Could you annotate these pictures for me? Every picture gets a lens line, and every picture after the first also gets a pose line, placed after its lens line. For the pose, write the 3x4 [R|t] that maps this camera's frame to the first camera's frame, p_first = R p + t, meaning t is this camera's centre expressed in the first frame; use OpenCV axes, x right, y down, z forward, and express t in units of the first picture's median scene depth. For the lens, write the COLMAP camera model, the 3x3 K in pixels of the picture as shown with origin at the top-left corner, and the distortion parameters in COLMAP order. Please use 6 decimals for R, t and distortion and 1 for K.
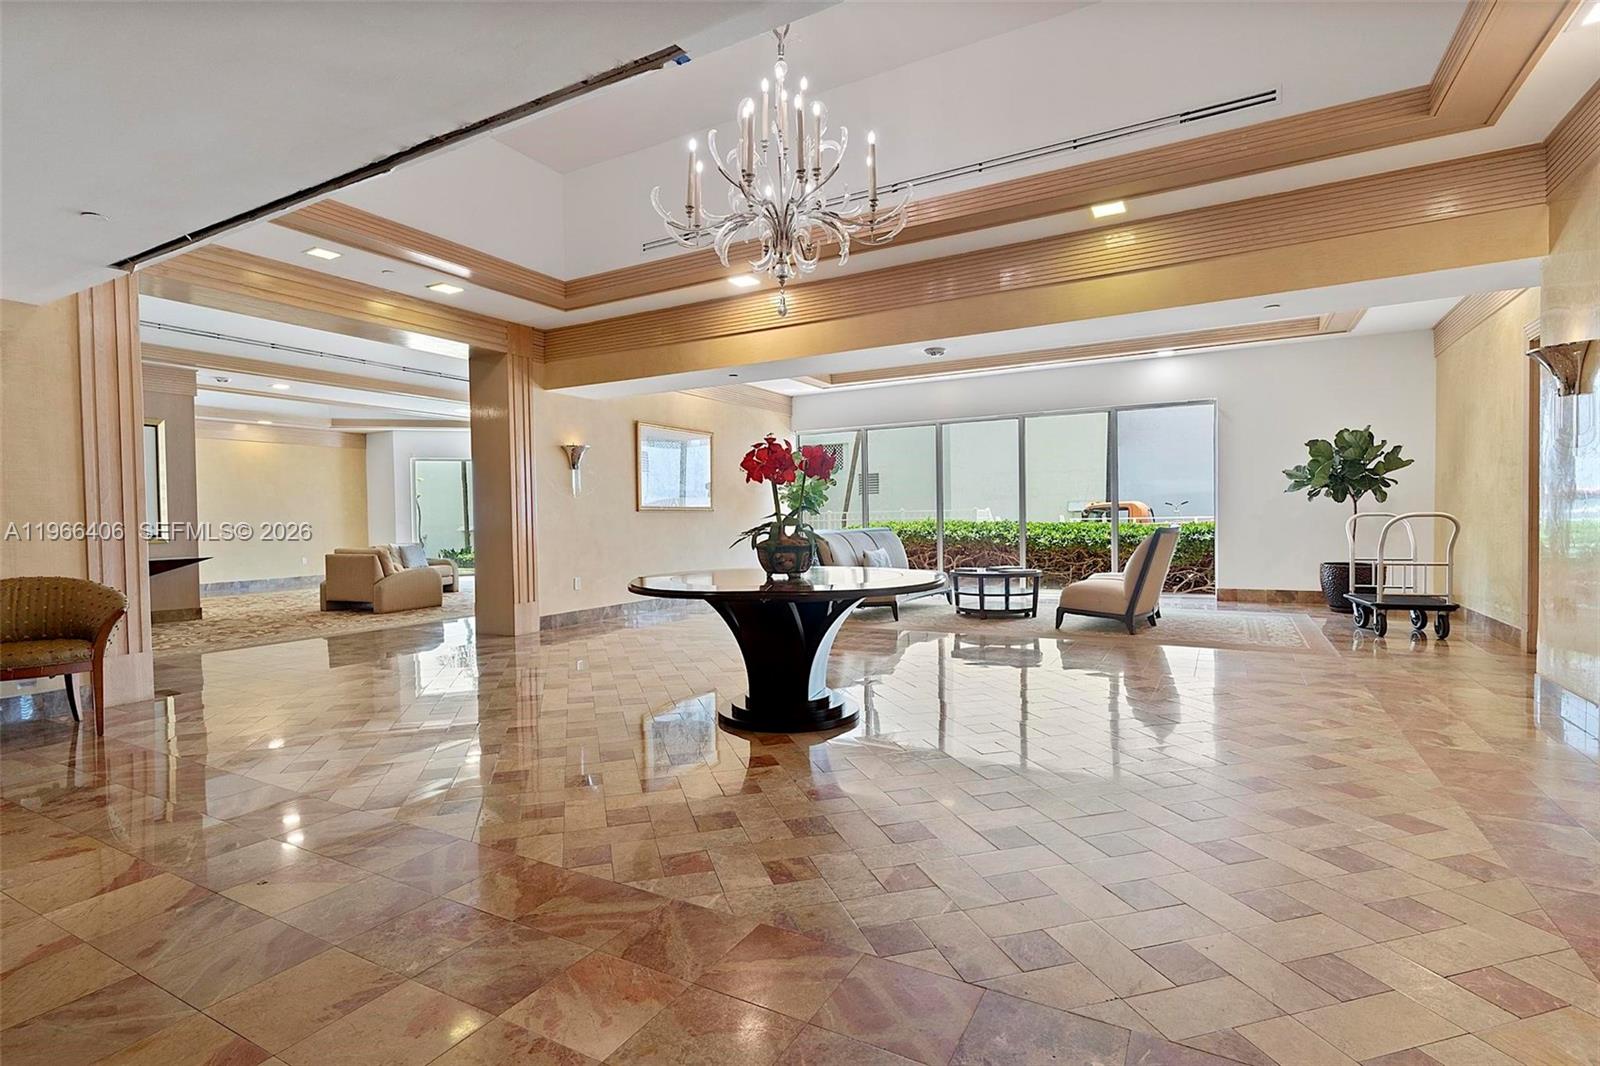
lens RADIAL K [[781.1, 0, 785.1], [0, 781.1, 544.4], [0, 0, 1]] dist [0.005409, -0.001742]
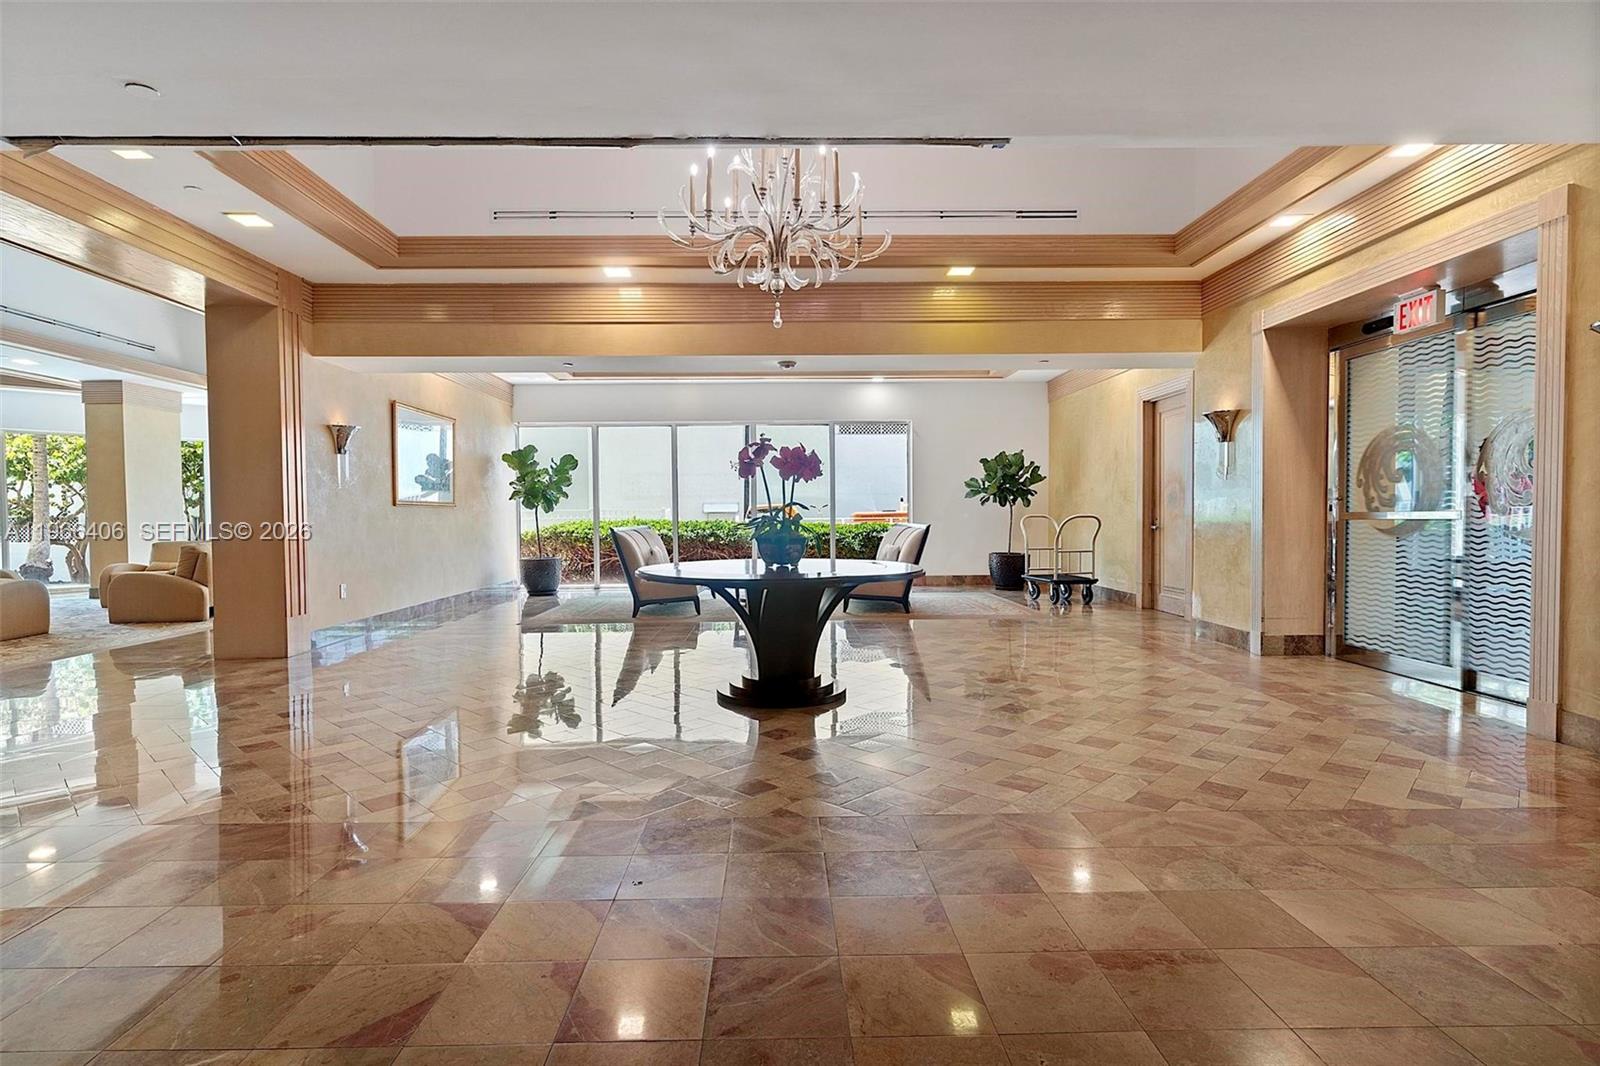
lens RADIAL K [[802.8, 0, 799.7], [0, 802.8, 544.3], [0, 0, 1]] dist [-0.004174, -0.002881]
pose [[0.856947, -0.009774, 0.515312, -0.295728], [0.011246, 0.999937, 0.000264, 0.005584], [-0.515282, 0.005568, 0.857003, 0.016190]]
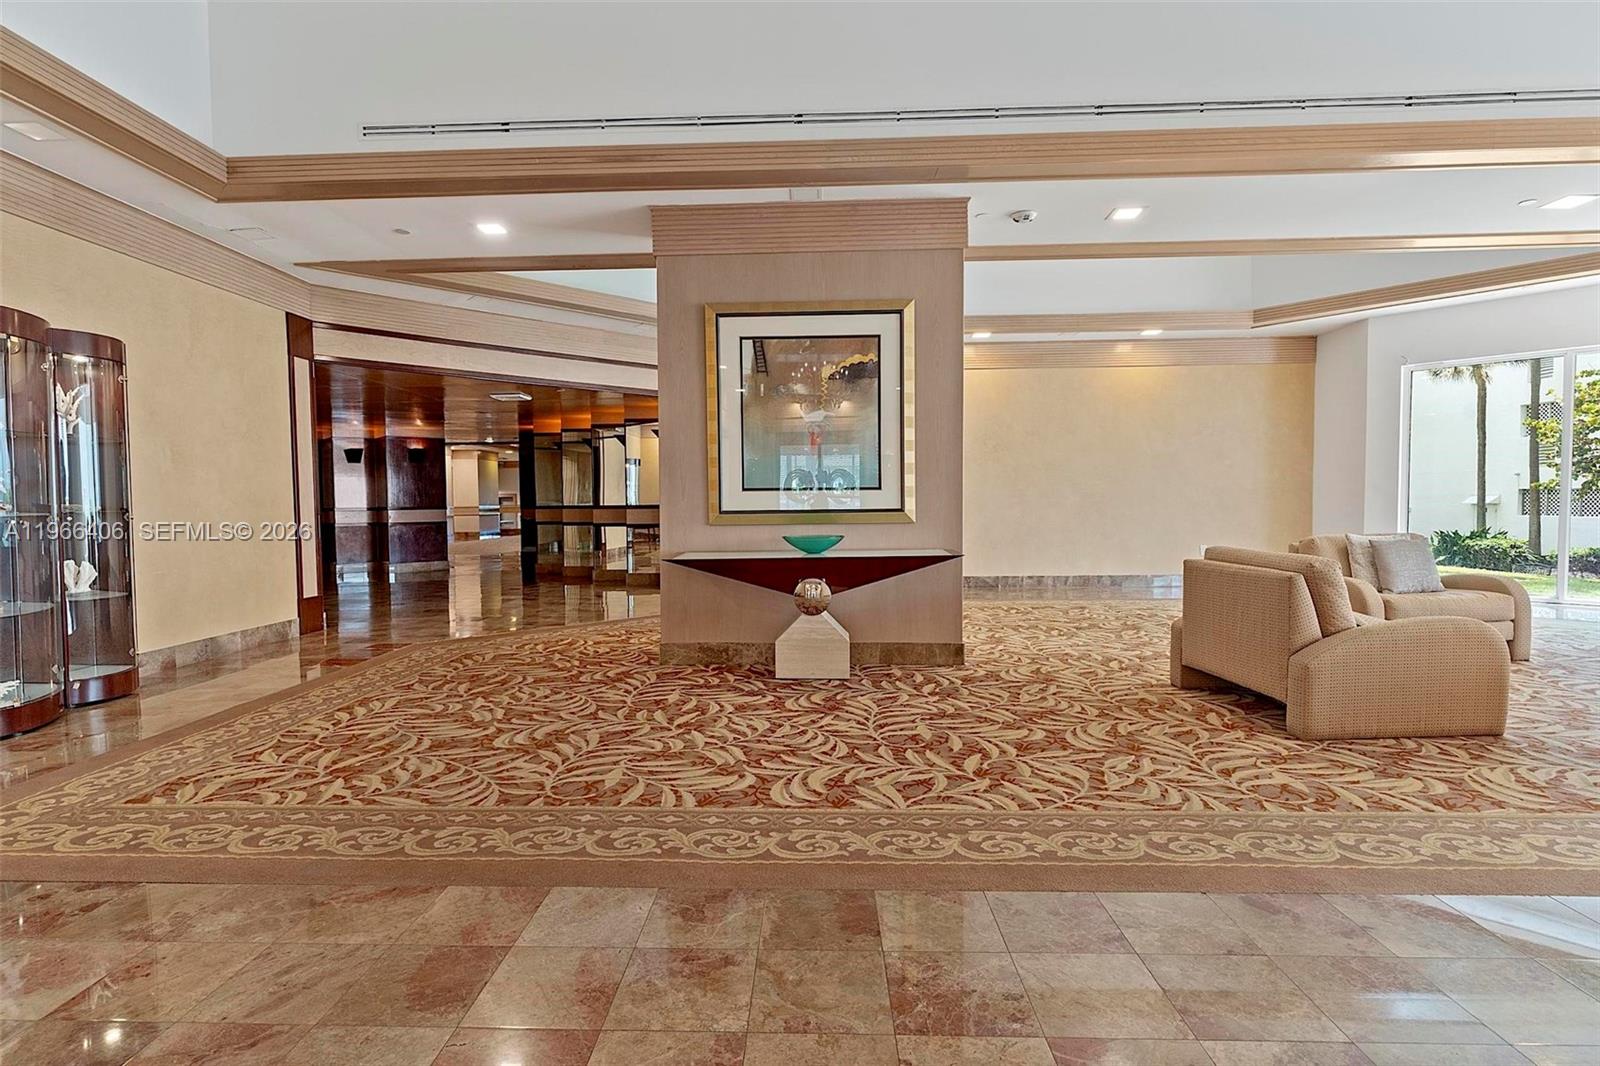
lens RADIAL K [[802.8, 0, 789.9], [0, 802.8, 543.0], [0, 0, 1]] dist [-0.004174, -0.002881]
pose [[0.466296, 0.056254, -0.882838, -0.370621], [-0.025227, 0.998416, 0.050294, -0.016668], [0.884269, -0.001181, 0.466977, 0.747204]]
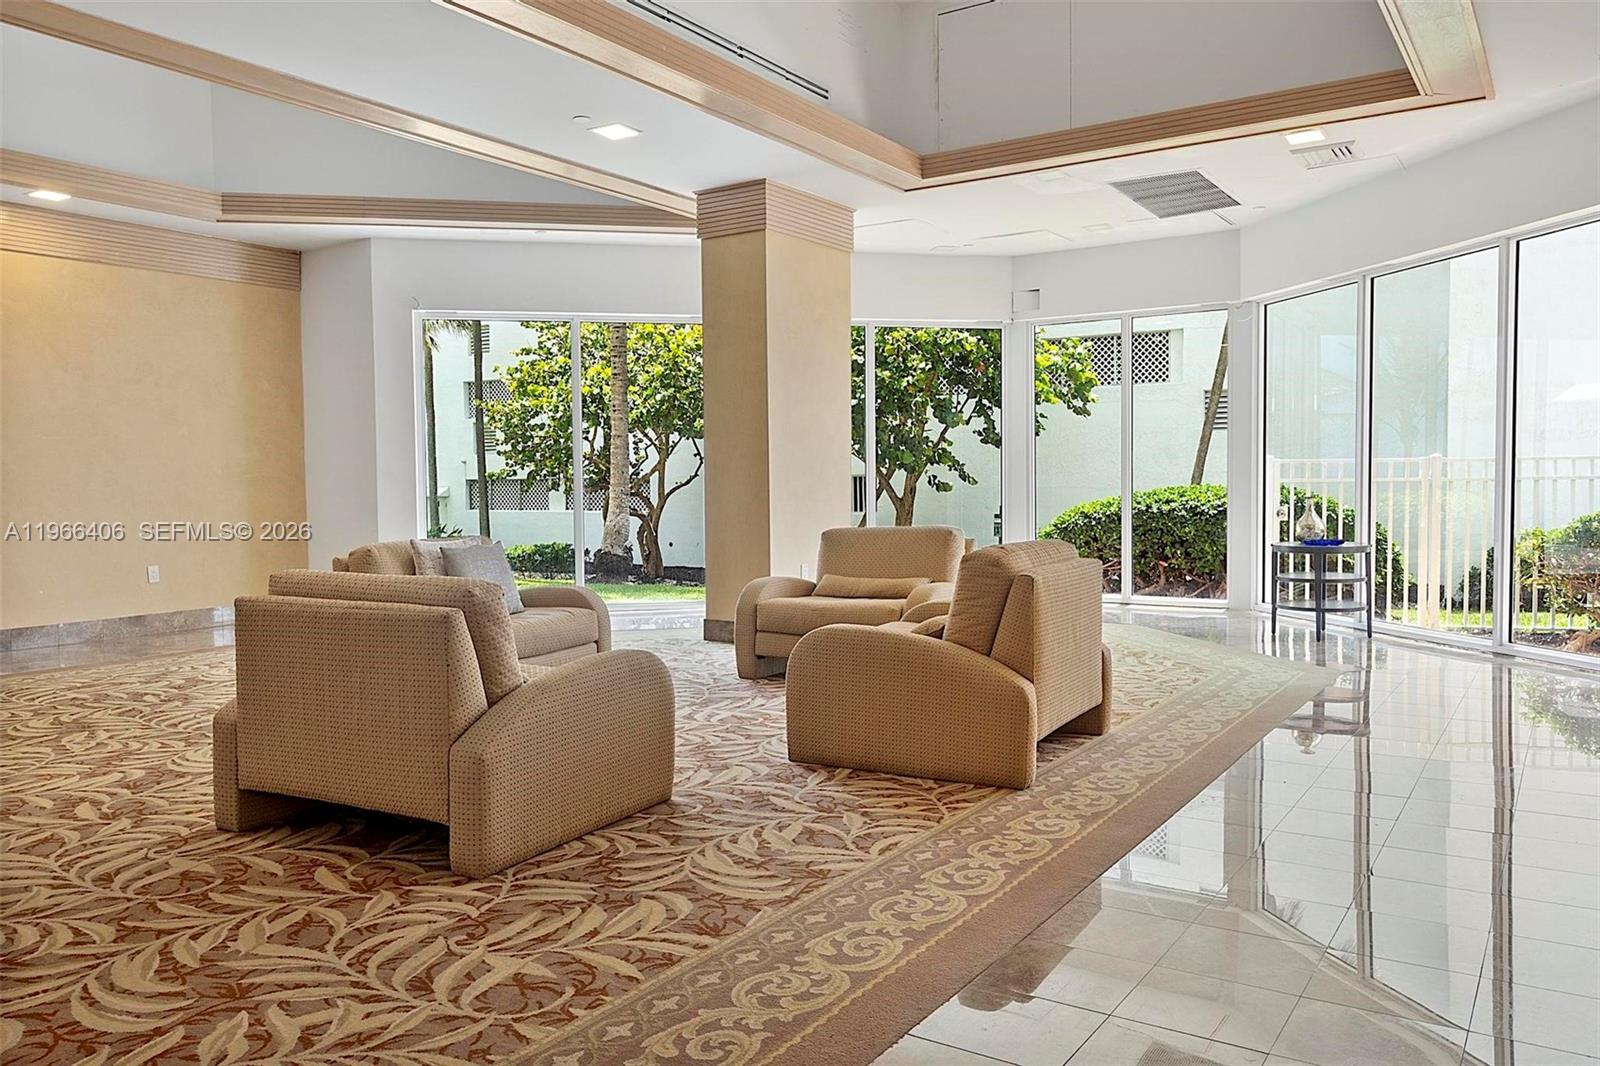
lens RADIAL K [[1196.1, 0, 792.6], [0, 1196.1, 541.2], [0, 0, 1]] dist [0.000764, -0.002512]
pose [[0.997931, 0.009783, -0.063552, -0.493468], [-0.008660, 0.999802, 0.017918, -0.015699], [0.063715, -0.017331, 0.997818, 0.808694]]
